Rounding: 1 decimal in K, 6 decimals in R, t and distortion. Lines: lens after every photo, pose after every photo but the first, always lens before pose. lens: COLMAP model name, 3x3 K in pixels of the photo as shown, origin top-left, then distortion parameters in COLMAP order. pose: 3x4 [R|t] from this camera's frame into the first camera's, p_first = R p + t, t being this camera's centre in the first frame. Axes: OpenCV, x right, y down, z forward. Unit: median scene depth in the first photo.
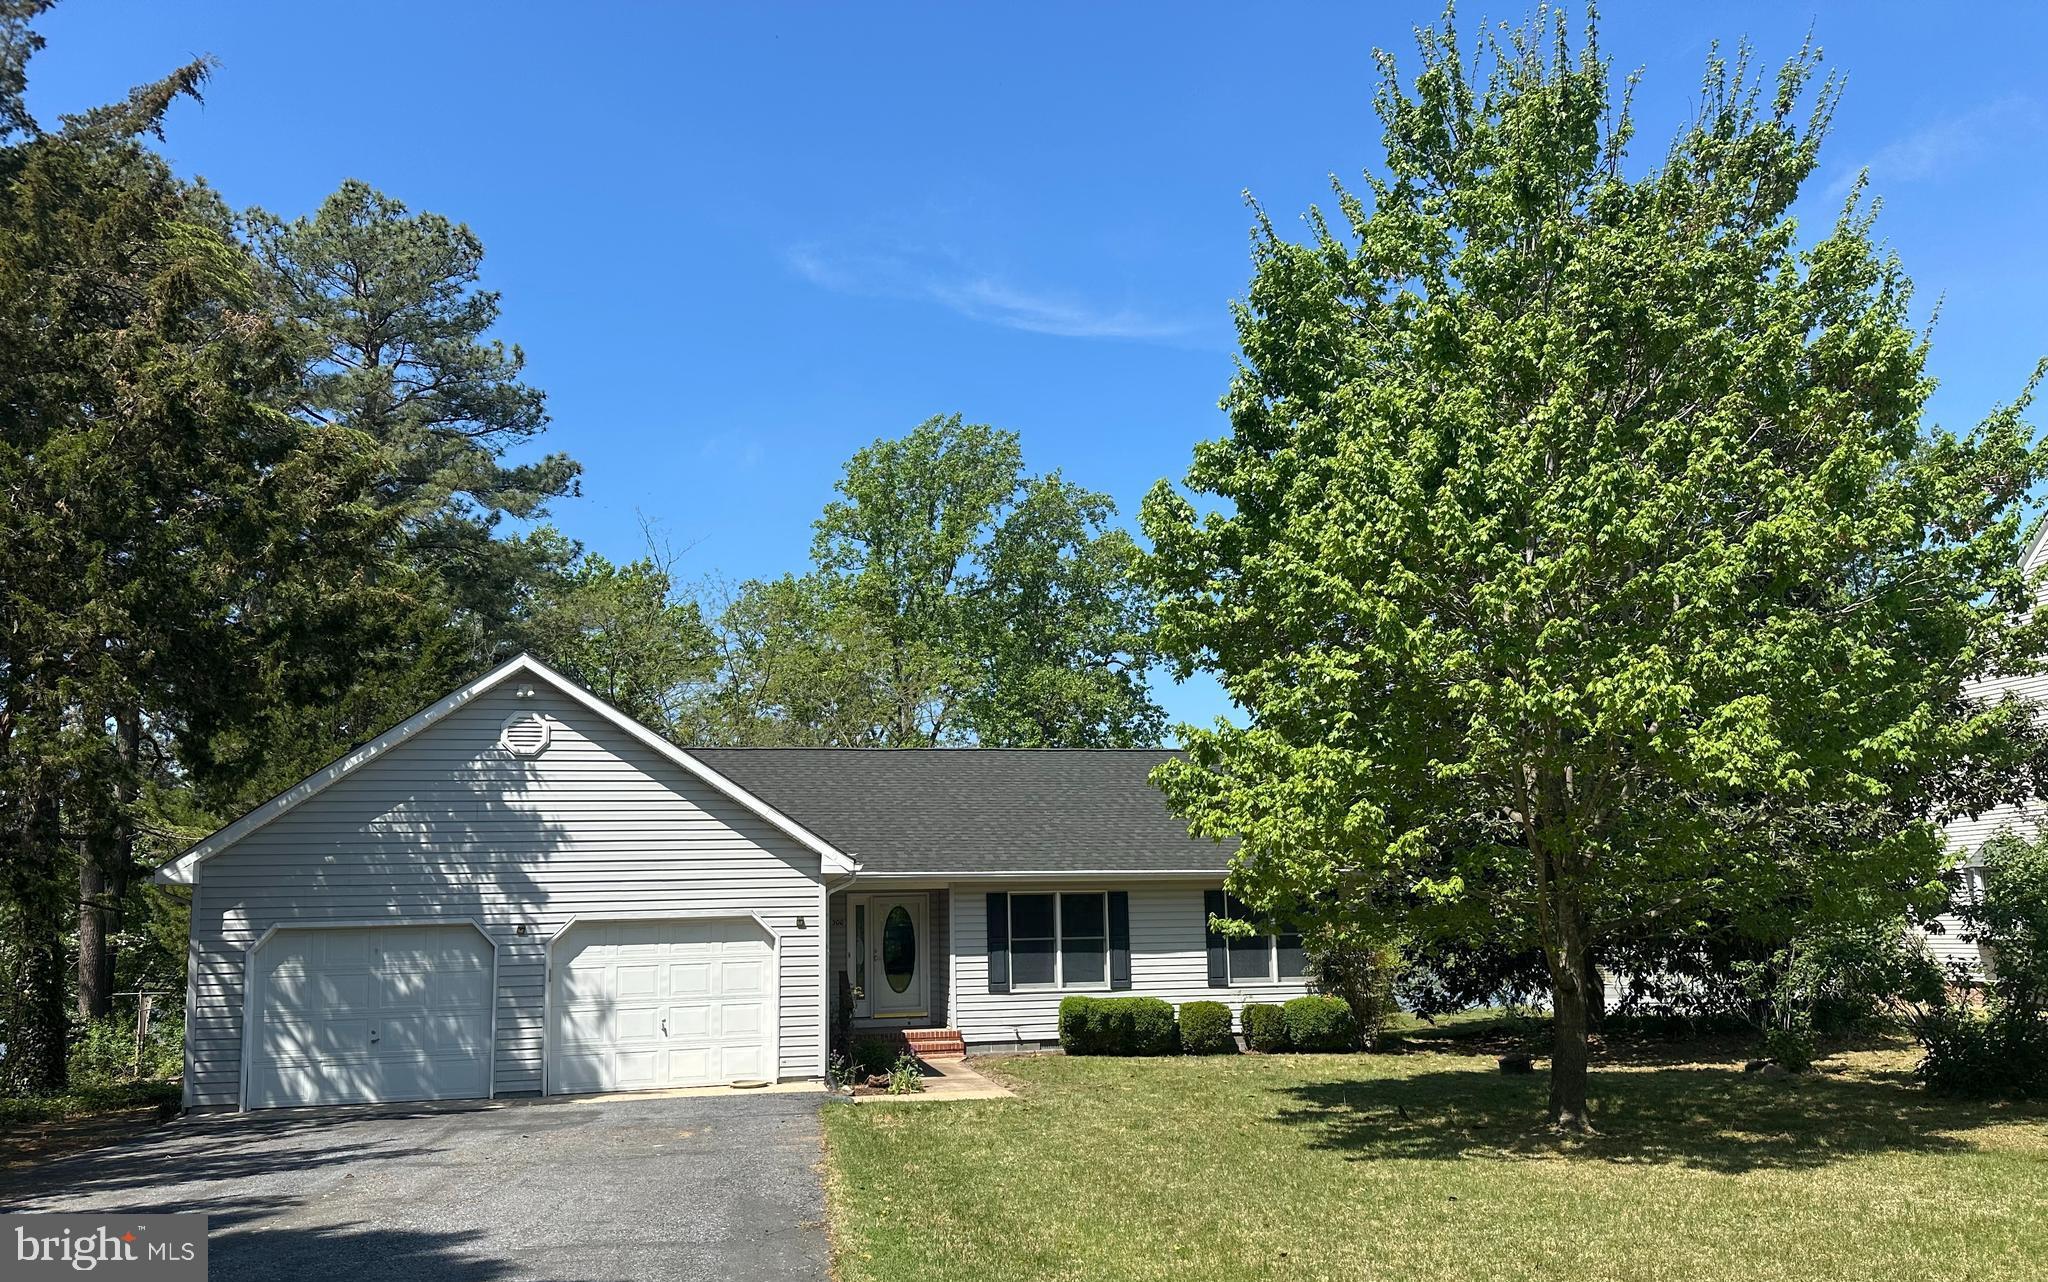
lens RADIAL K [[1430.2, 0, 1024.0], [0, 1430.2, 801.5], [0, 0, 1]] dist [-0.001428, -0.001805]
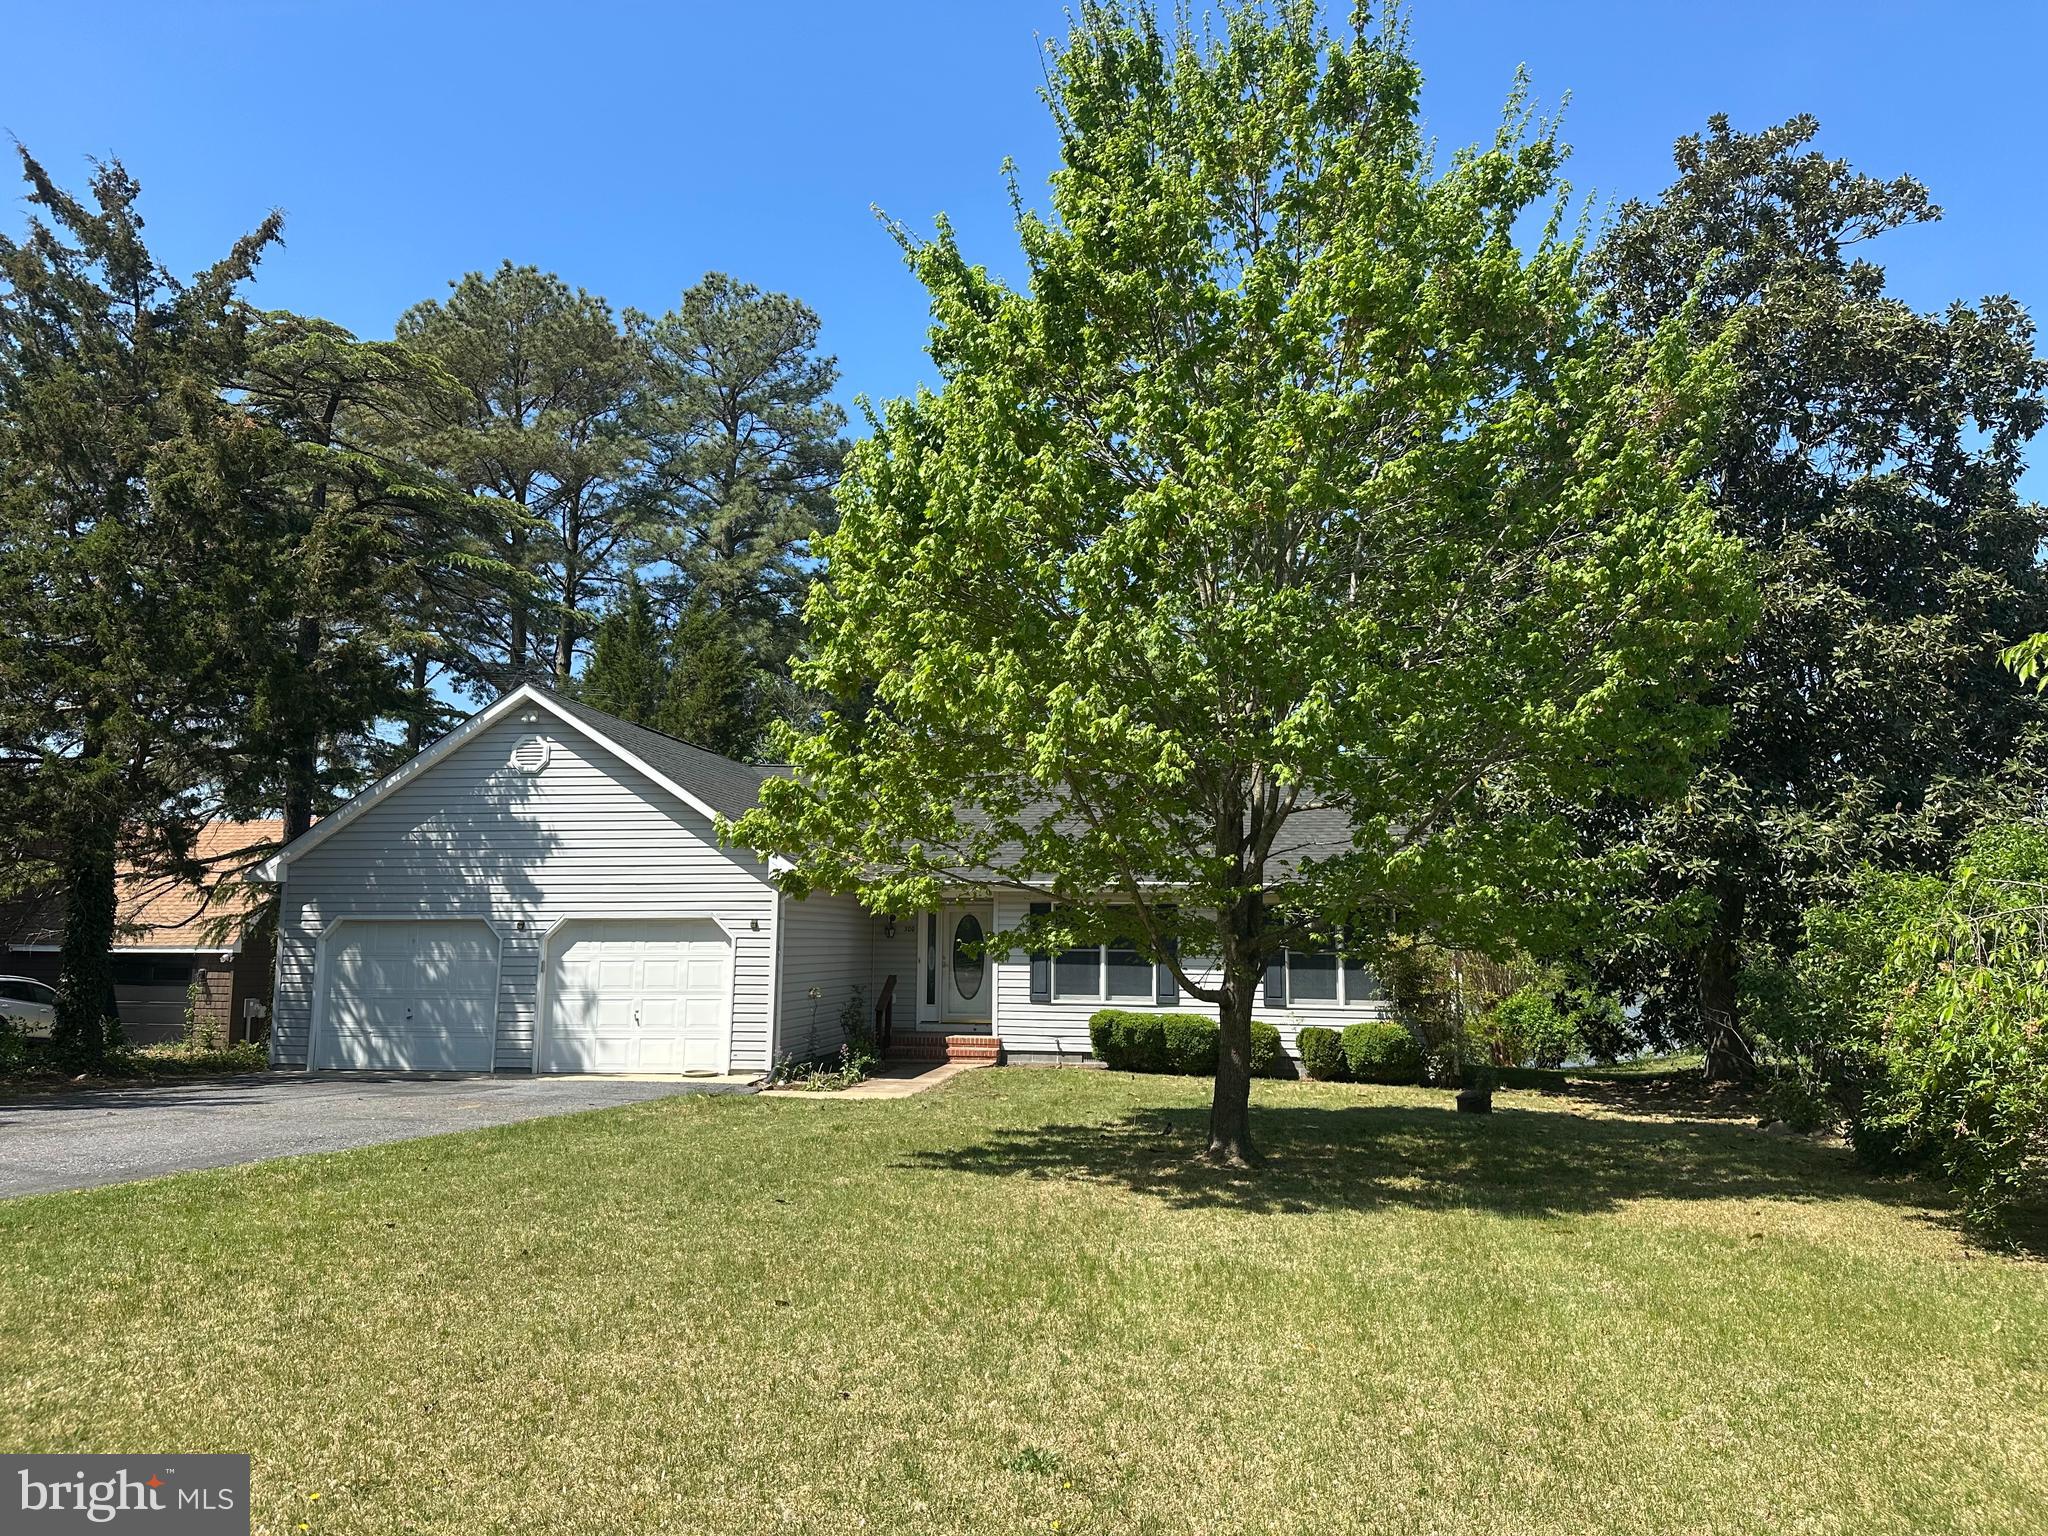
lens RADIAL K [[1431.4, 0, 1024.0], [0, 1431.4, 768.0], [0, 0, 1]] dist [0.026289, -0.003228]
pose [[0.938748, -0.014990, -0.344278, 0.417901], [0.002582, 0.999331, -0.036472, 0.006770], [0.344595, 0.033349, 0.938159, 0.057945]]
